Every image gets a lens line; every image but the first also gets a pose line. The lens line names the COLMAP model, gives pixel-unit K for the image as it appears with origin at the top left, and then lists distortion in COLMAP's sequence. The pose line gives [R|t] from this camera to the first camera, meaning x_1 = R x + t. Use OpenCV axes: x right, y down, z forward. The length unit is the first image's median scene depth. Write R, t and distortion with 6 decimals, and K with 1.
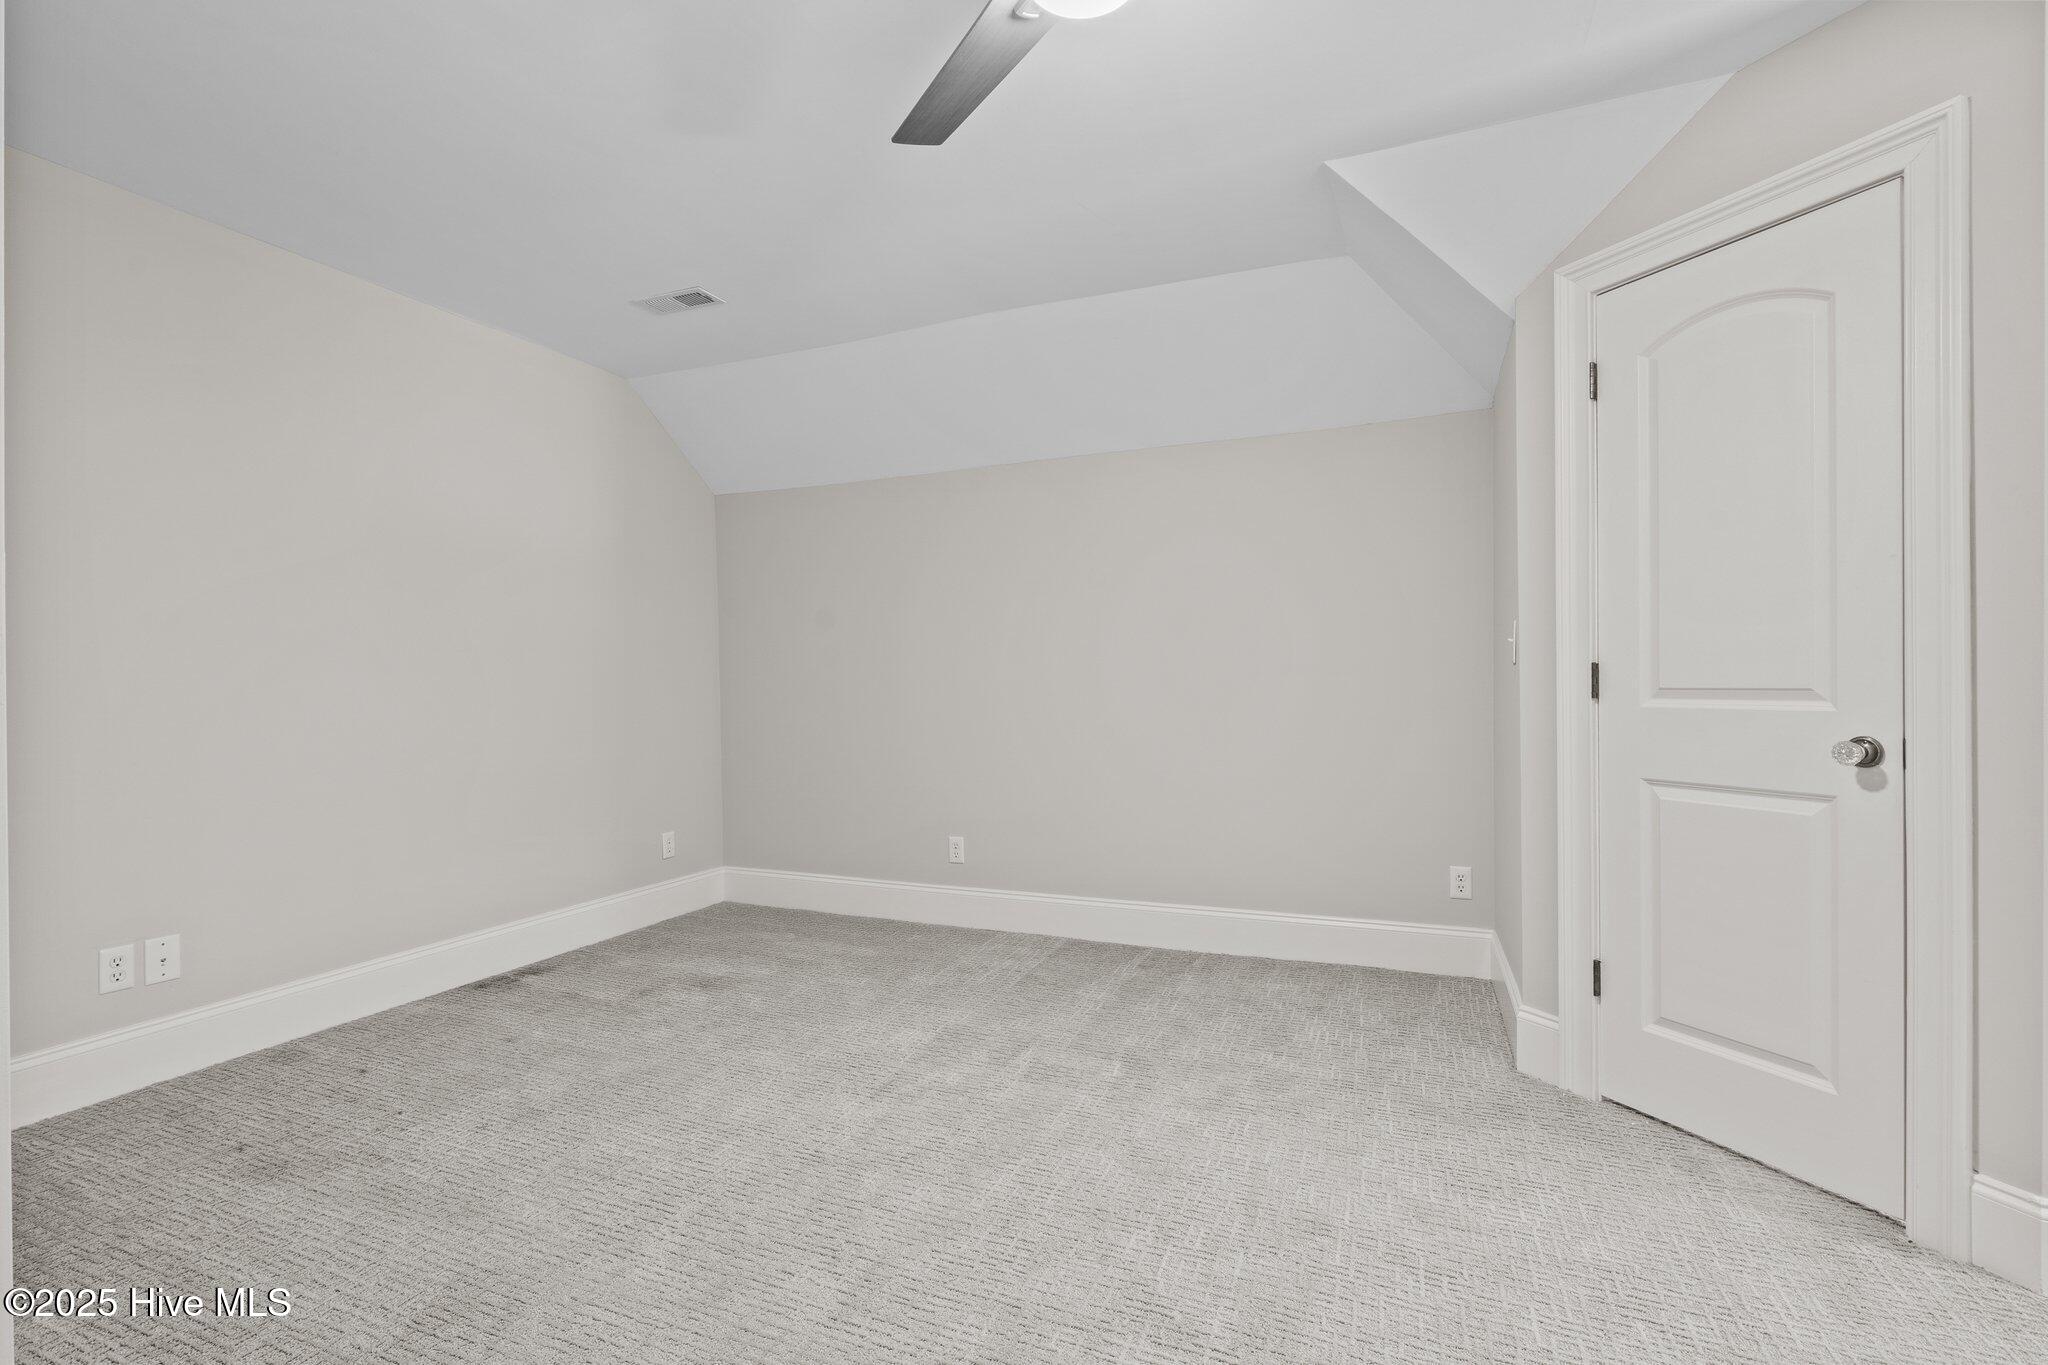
lens RADIAL K [[933.5, 0, 1019.4], [0, 933.5, 676.8], [0, 0, 1]] dist [0.001675, 0.000567]
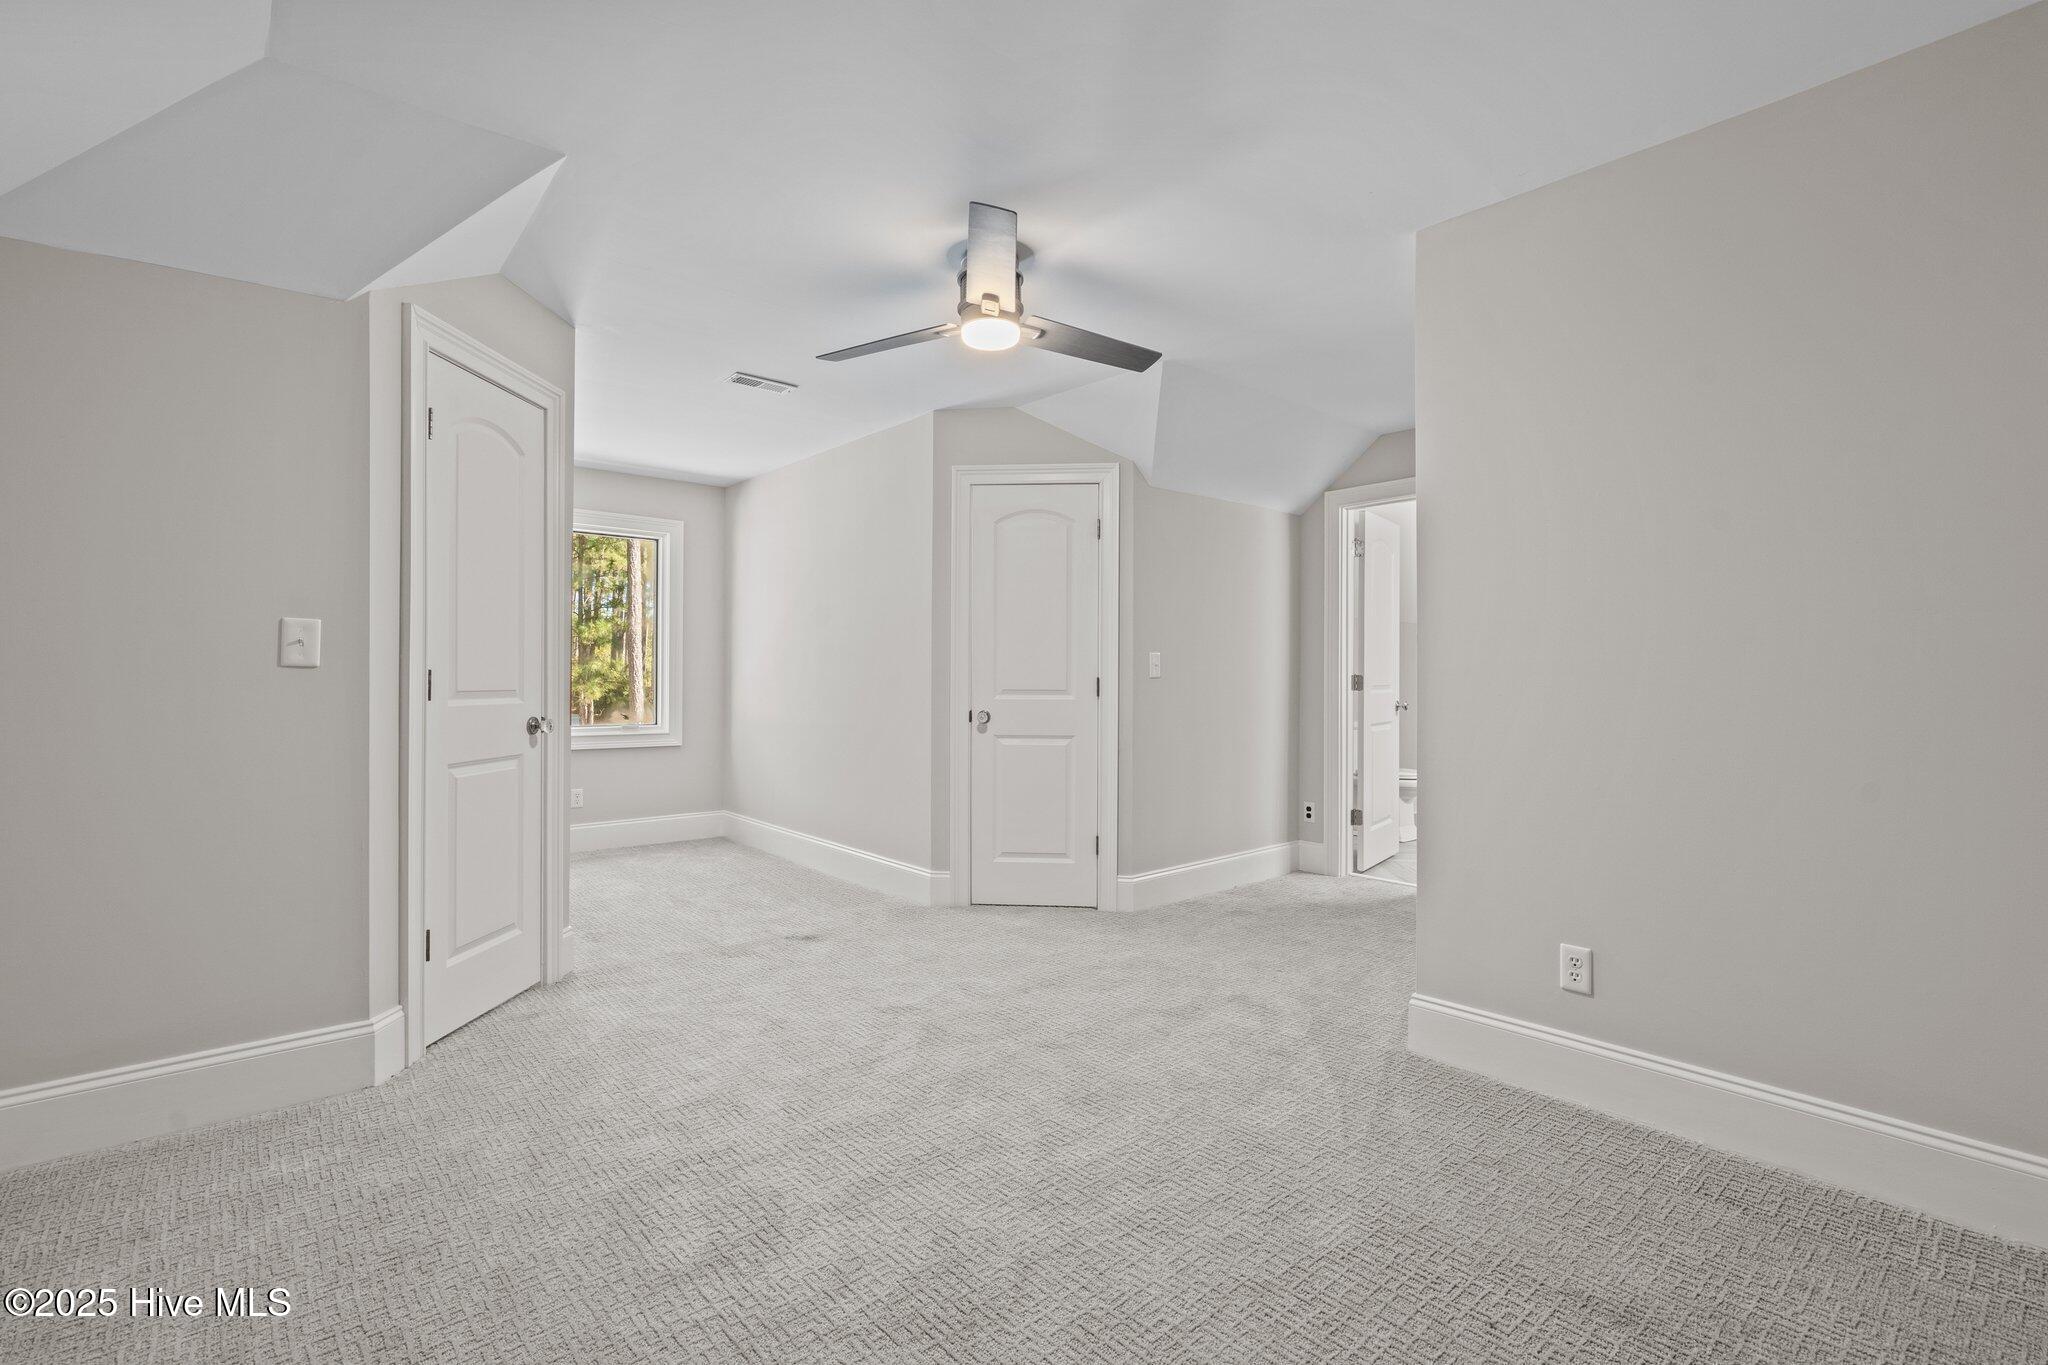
lens RADIAL K [[933.5, 0, 1019.4], [0, 933.5, 676.8], [0, 0, 1]] dist [0.001675, 0.000567]
pose [[-0.898051, 0.006615, 0.439842, -0.640817], [0.003732, 0.999966, -0.007419, 0.005279], [-0.439875, -0.005021, -0.898045, 2.035857]]
